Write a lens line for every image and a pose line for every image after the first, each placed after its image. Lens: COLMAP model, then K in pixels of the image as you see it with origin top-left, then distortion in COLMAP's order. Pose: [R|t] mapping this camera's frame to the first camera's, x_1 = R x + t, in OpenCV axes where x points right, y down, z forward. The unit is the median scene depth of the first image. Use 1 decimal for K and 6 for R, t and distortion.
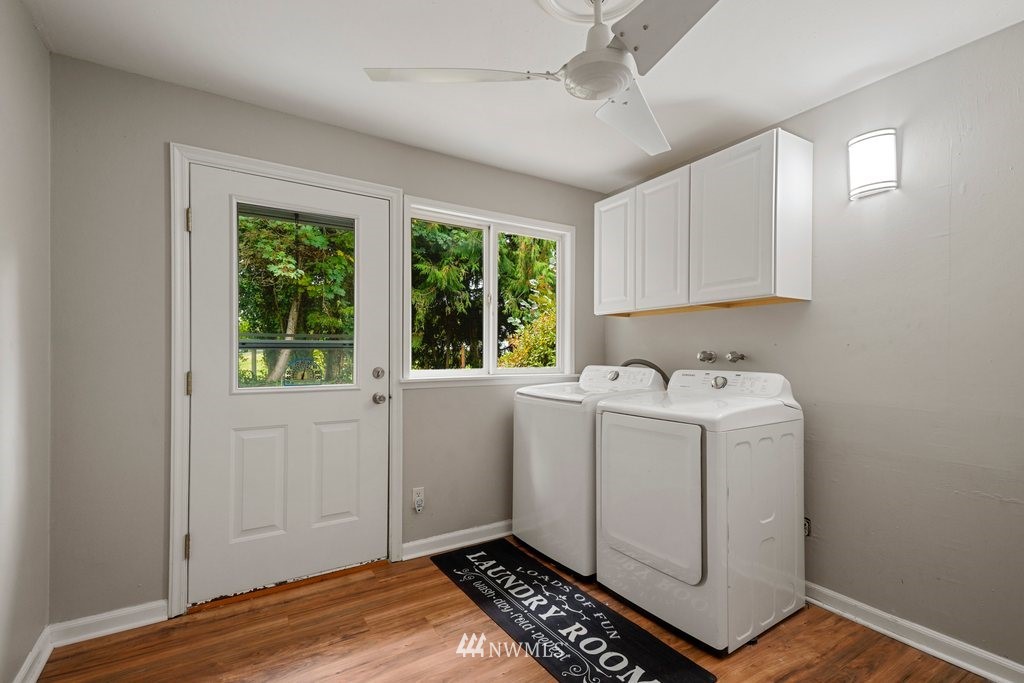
lens RADIAL K [[474.2, 0, 508.2], [0, 474.2, 345.3], [0, 0, 1]] dist [0.023264, -0.007499]
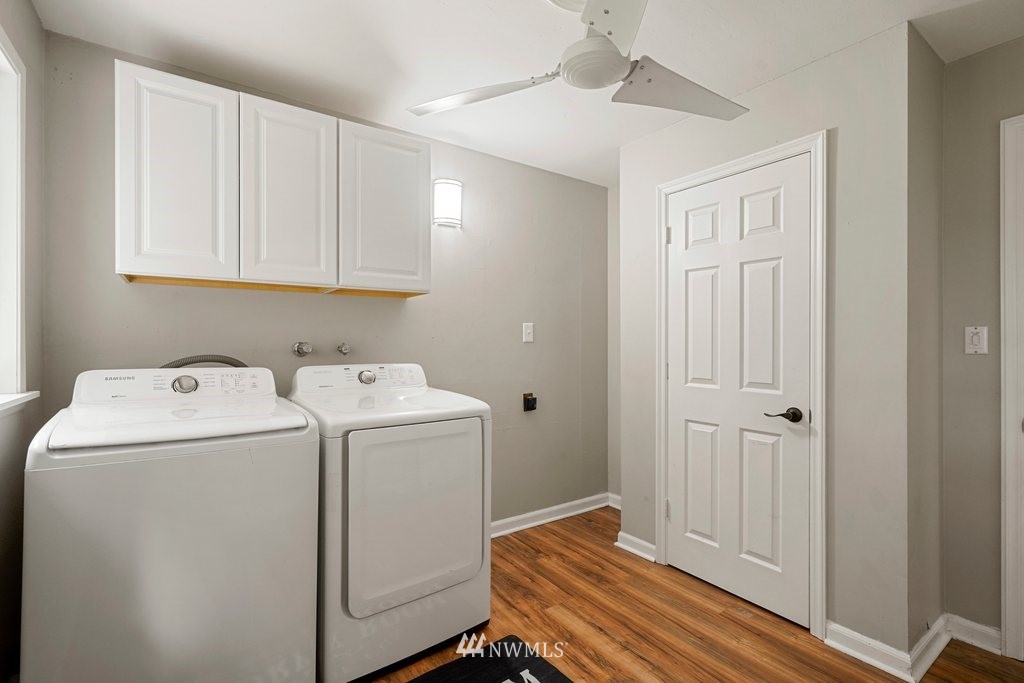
lens RADIAL K [[474.2, 0, 507.8], [0, 474.2, 342.1], [0, 0, 1]] dist [0.023264, -0.007499]
pose [[-0.069058, 0.000094, 0.997613, -0.492593], [-0.015724, 0.999876, -0.001182, 0.007297], [-0.997489, -0.015768, -0.069048, 0.798559]]
